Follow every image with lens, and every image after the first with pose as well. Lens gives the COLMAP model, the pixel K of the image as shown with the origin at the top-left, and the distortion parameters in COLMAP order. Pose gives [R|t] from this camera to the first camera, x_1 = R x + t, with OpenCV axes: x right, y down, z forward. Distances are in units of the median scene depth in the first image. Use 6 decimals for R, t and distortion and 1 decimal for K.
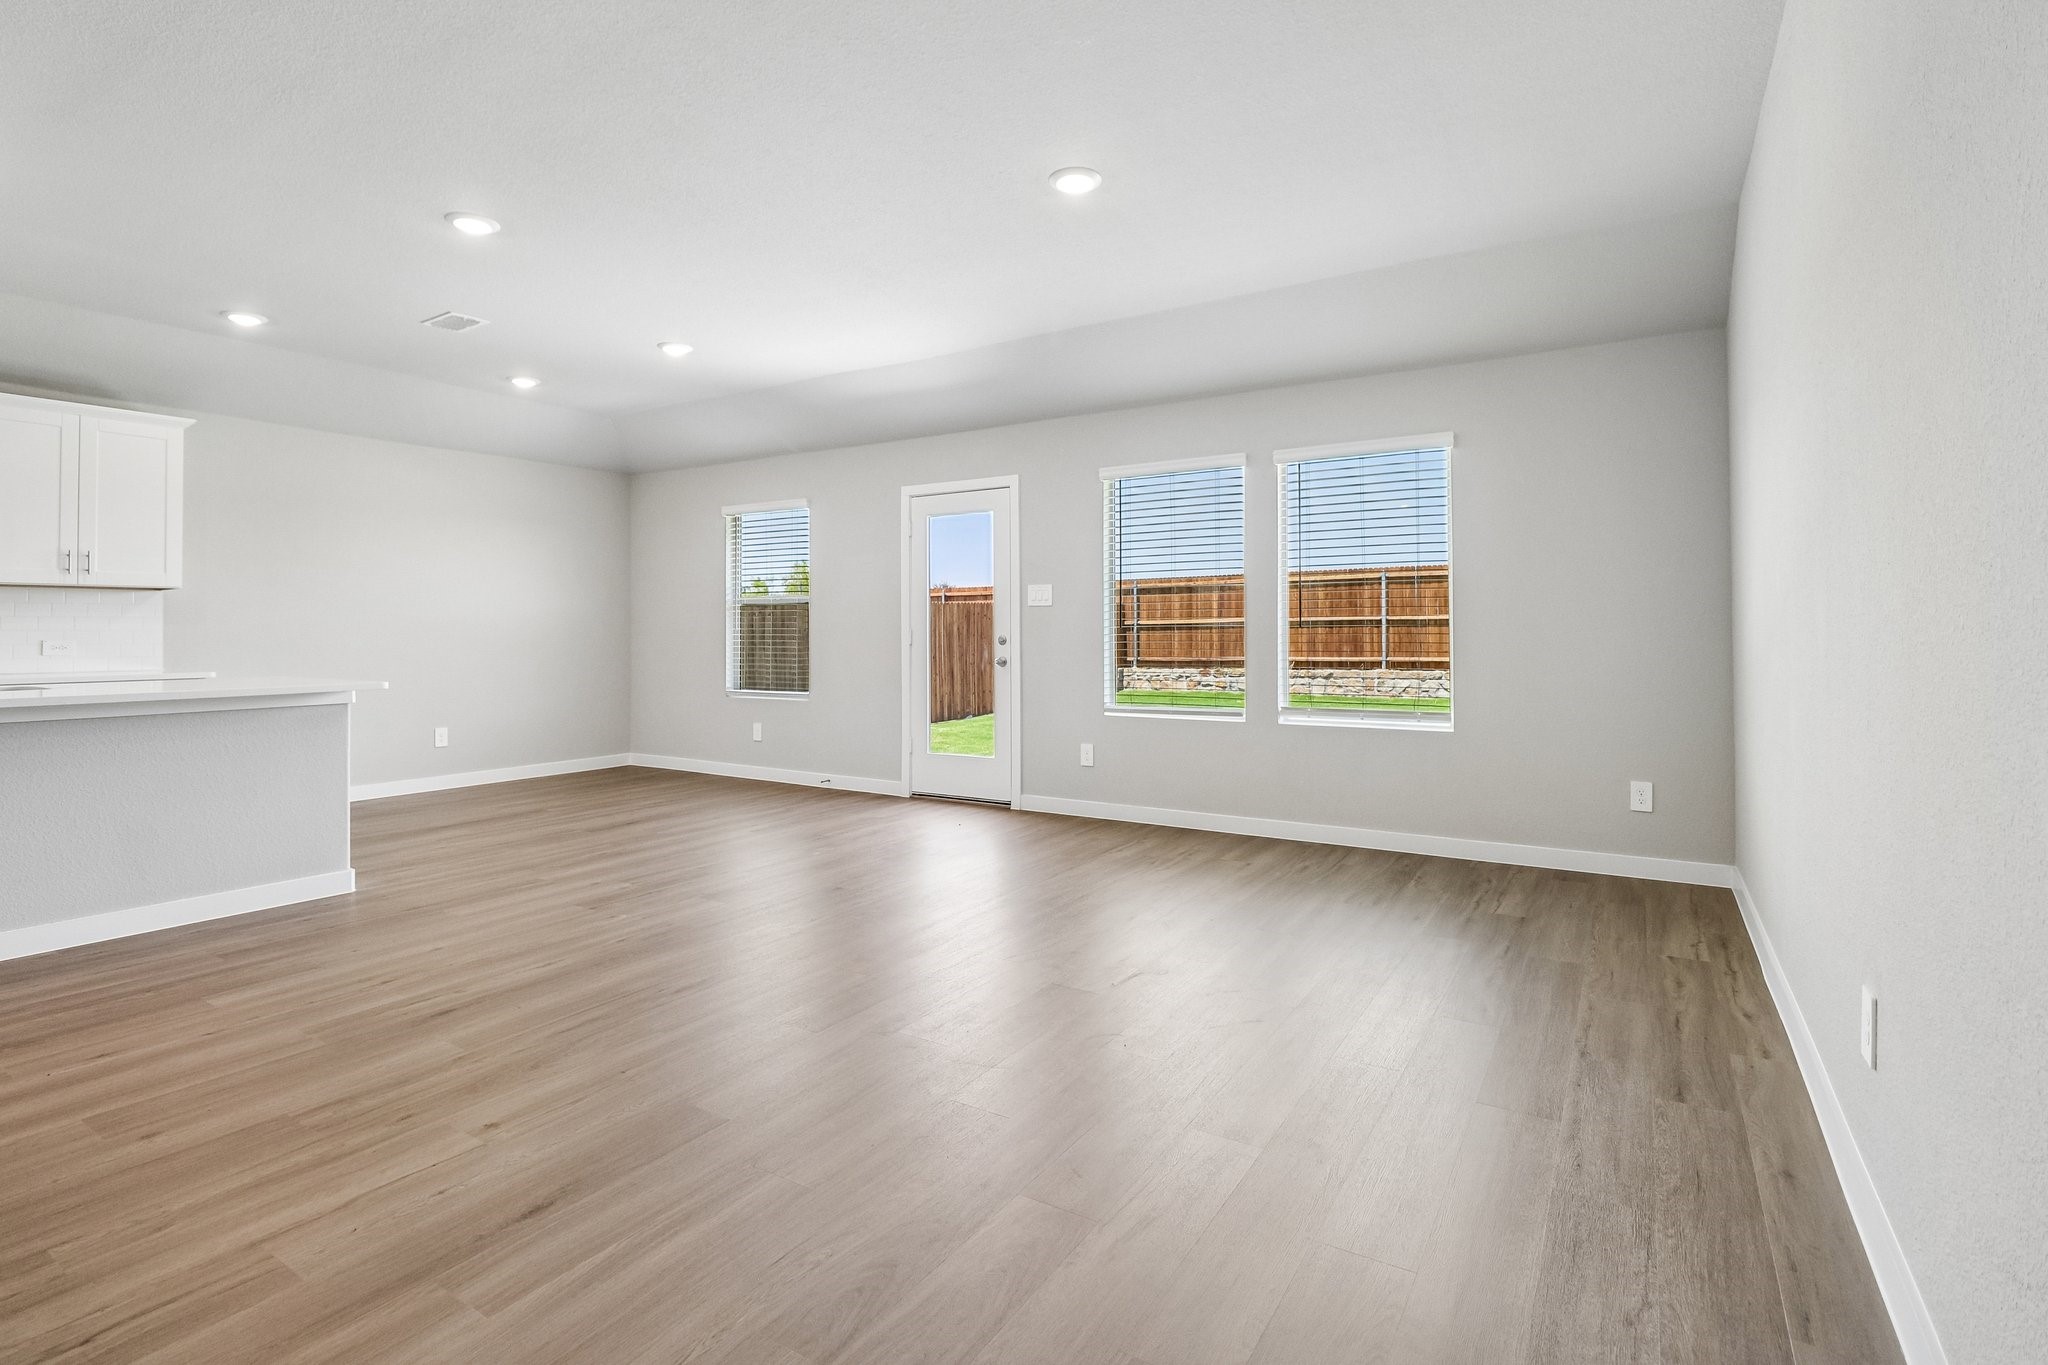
lens RADIAL K [[963.7, 0, 1015.7], [0, 963.7, 641.7], [0, 0, 1]] dist [0.000462, -0.011865]
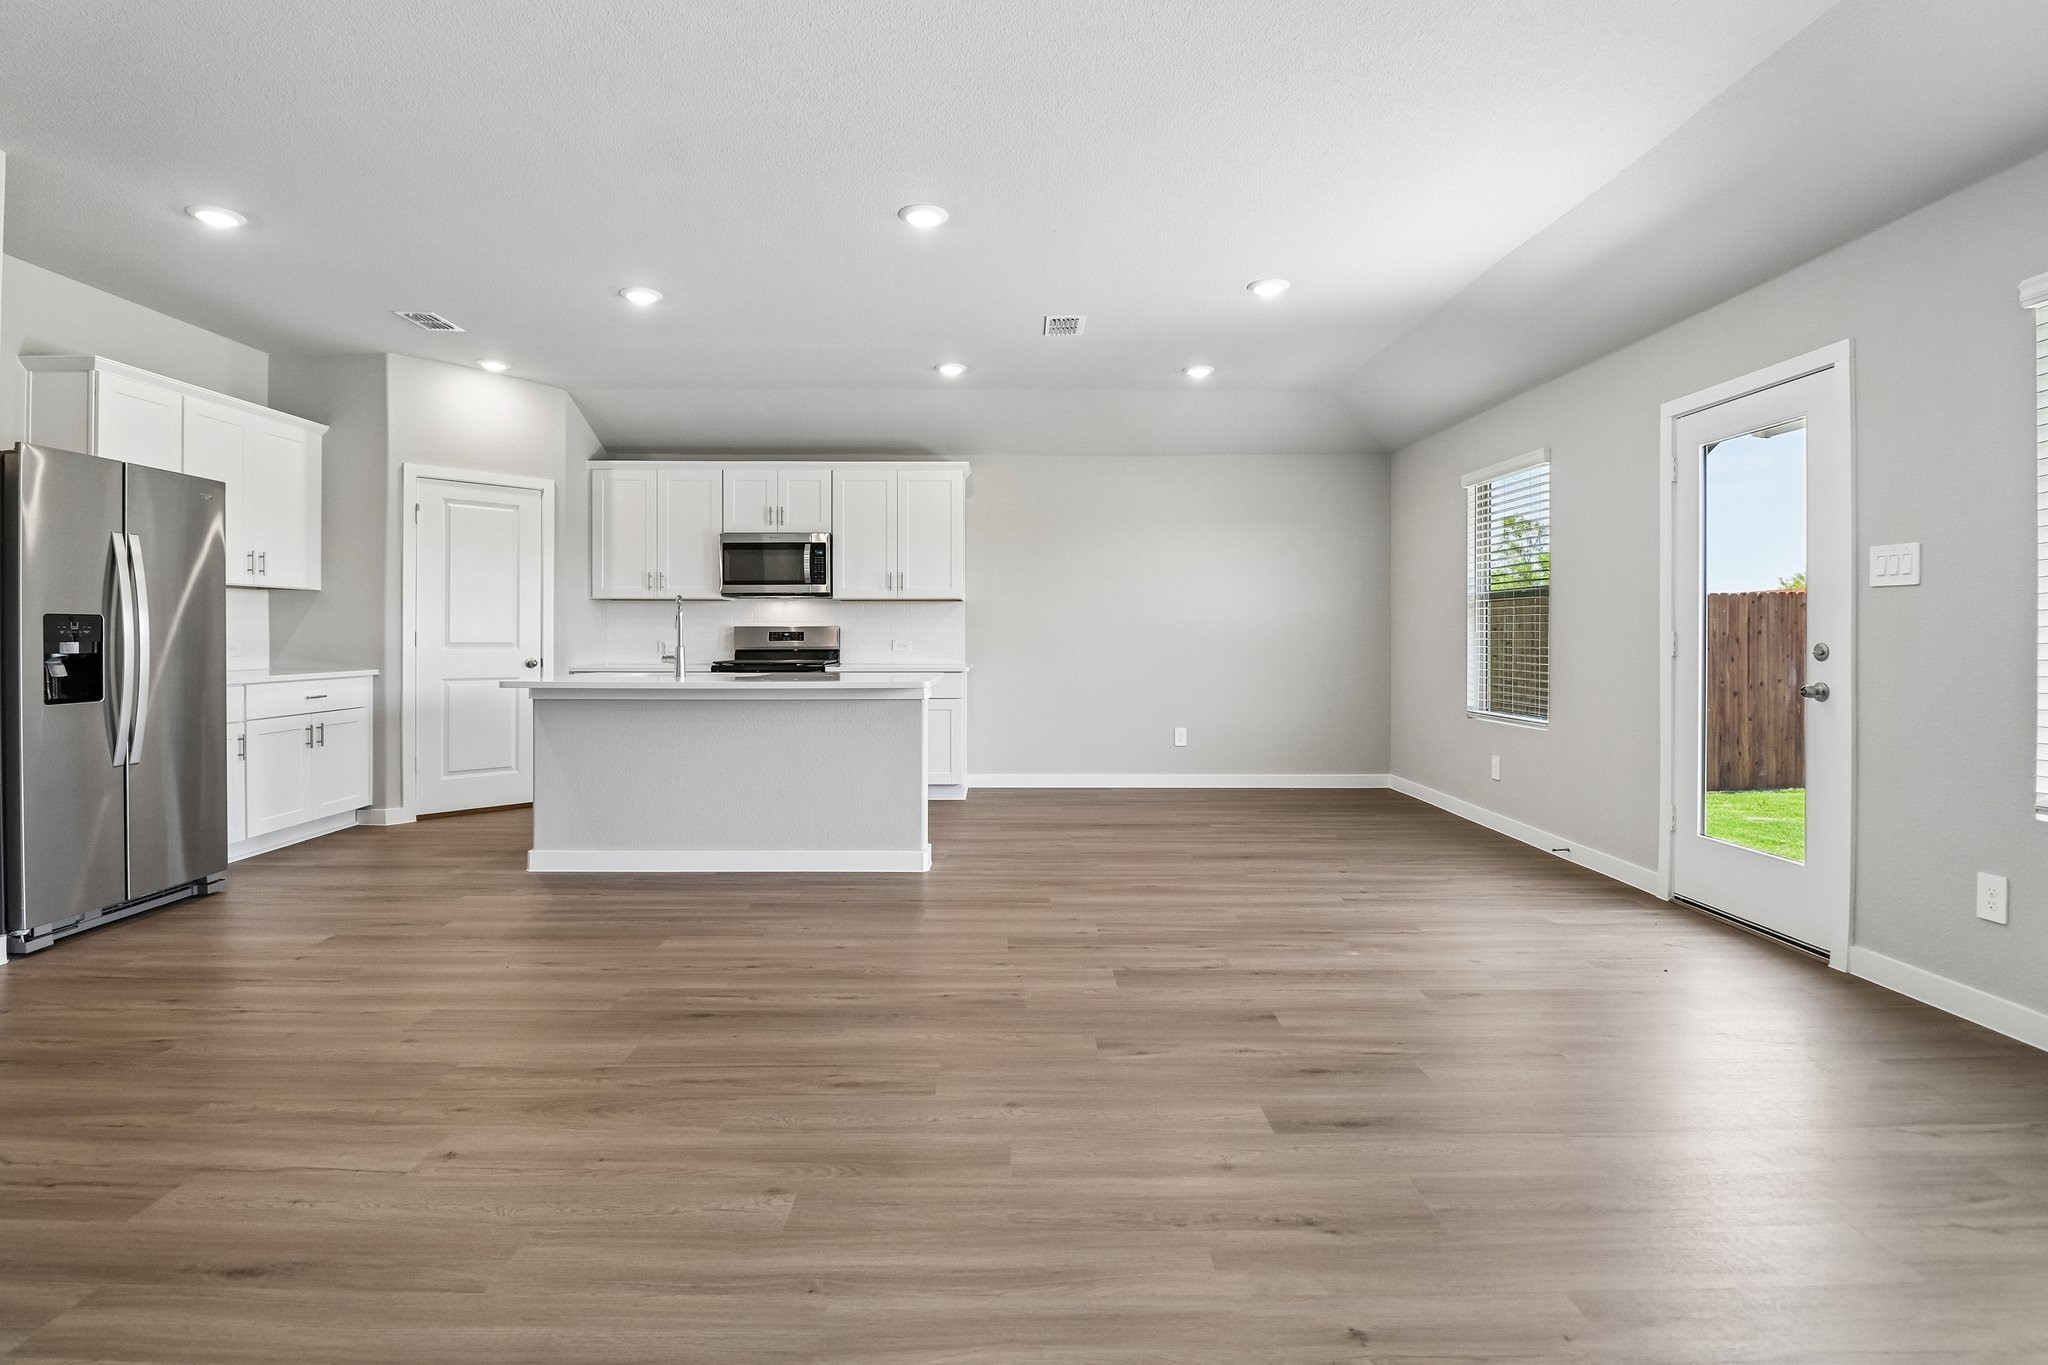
lens RADIAL K [[963.7, 0, 1015.7], [0, 963.7, 641.7], [0, 0, 1]] dist [0.000462, -0.011865]
pose [[0.547192, 0.008702, -0.836962, 0.230982], [-0.010960, 0.999935, 0.003230, -0.004951], [0.836935, 0.007406, 0.547252, 0.399691]]
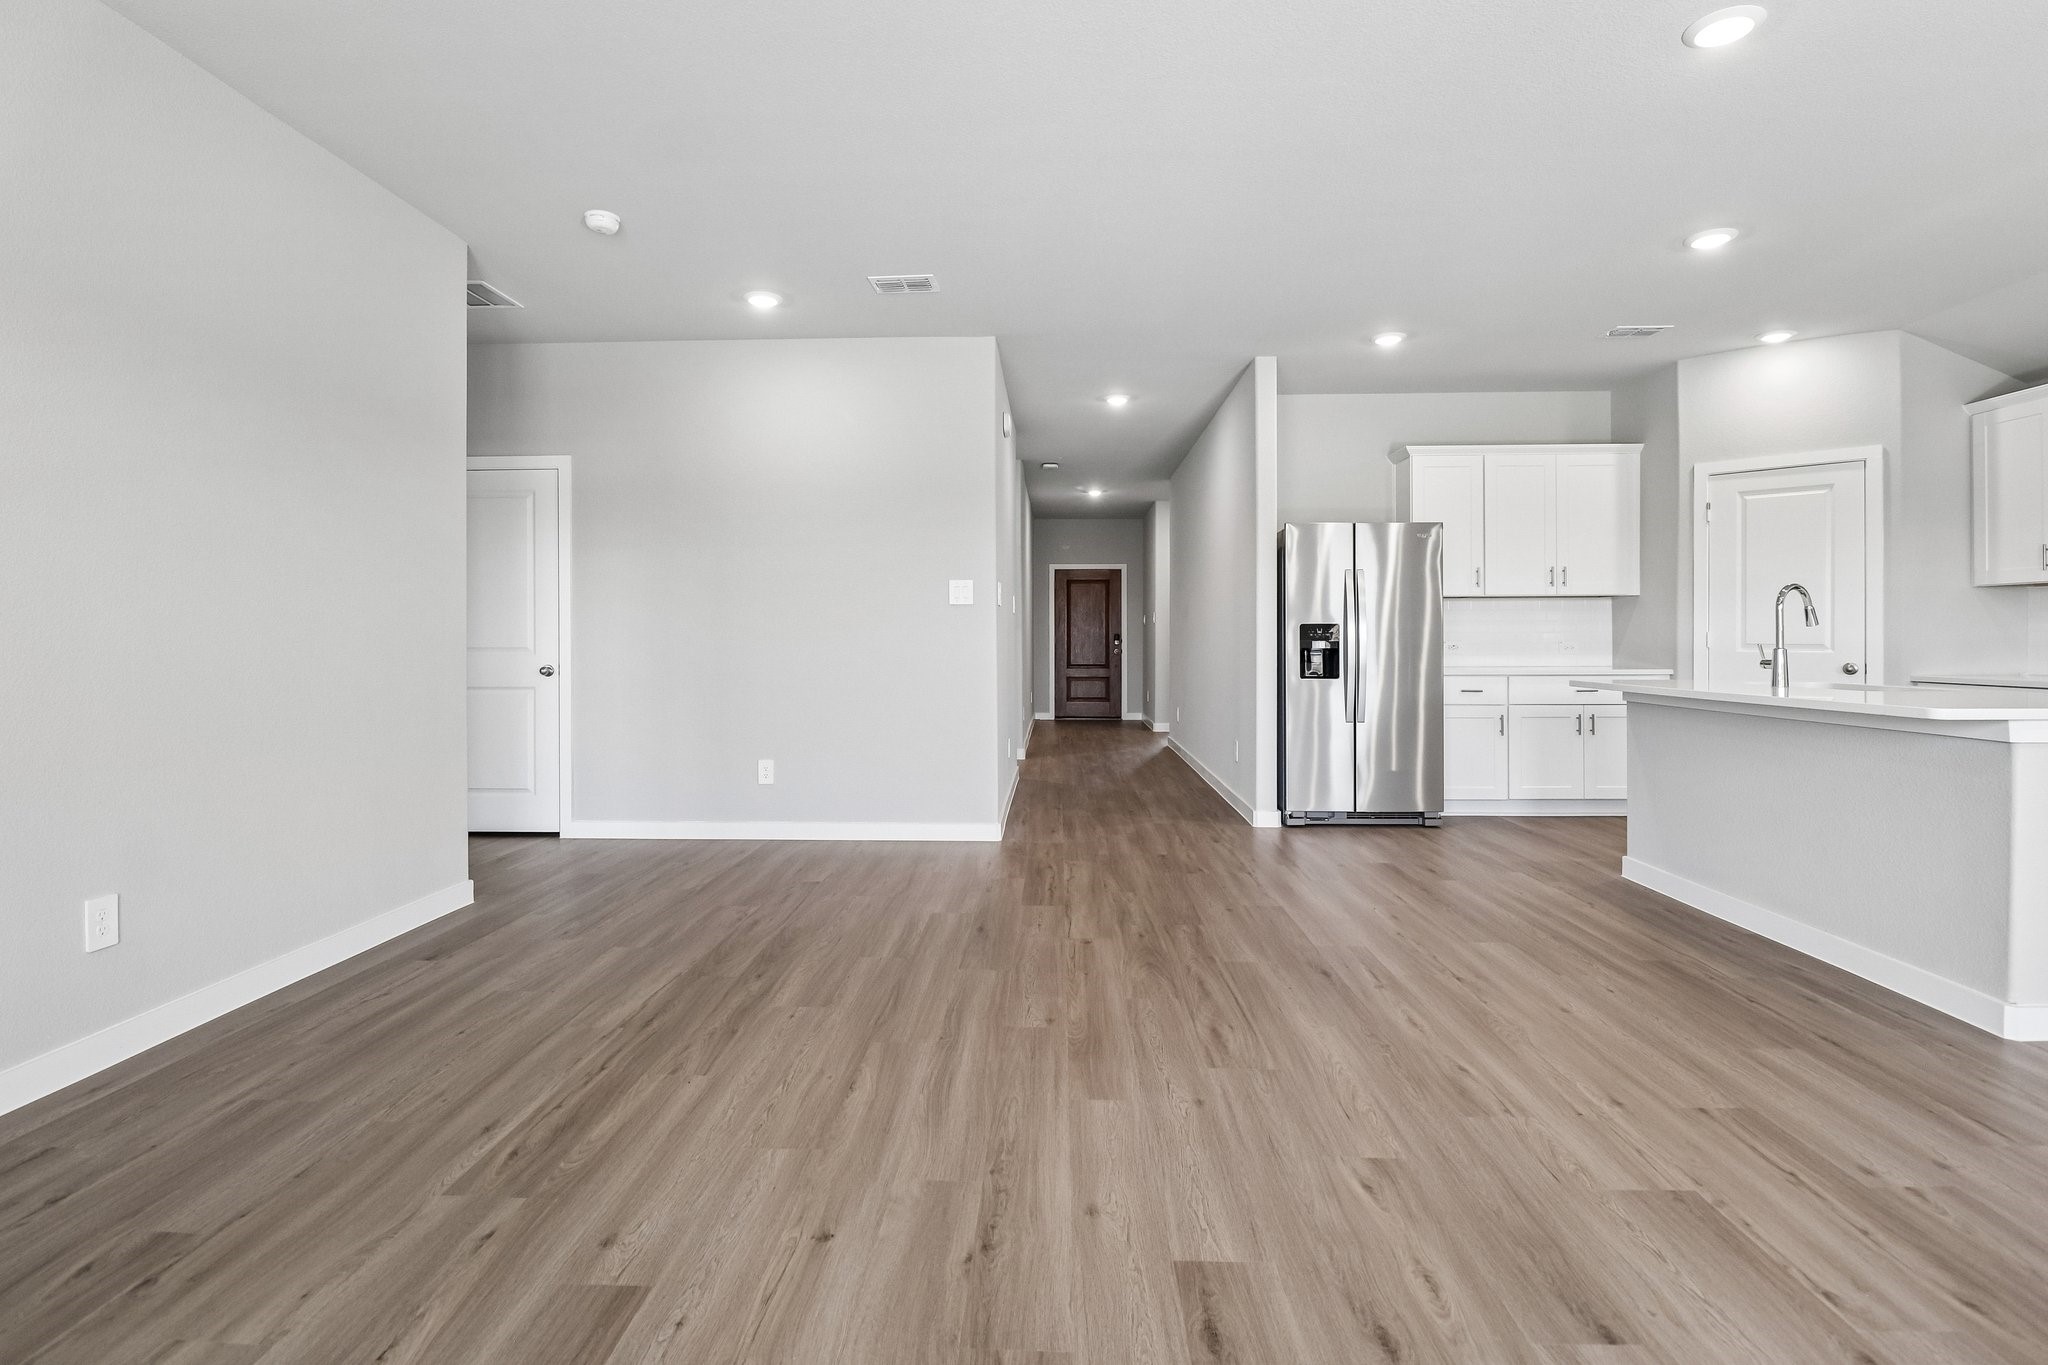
lens RADIAL K [[963.7, 0, 1015.7], [0, 963.7, 641.7], [0, 0, 1]] dist [0.000462, -0.011865]
pose [[-0.861661, 0.005086, -0.507459, 0.156225], [-0.001072, 0.999929, 0.011843, -0.007108], [0.507484, 0.010748, -0.861594, 0.983215]]
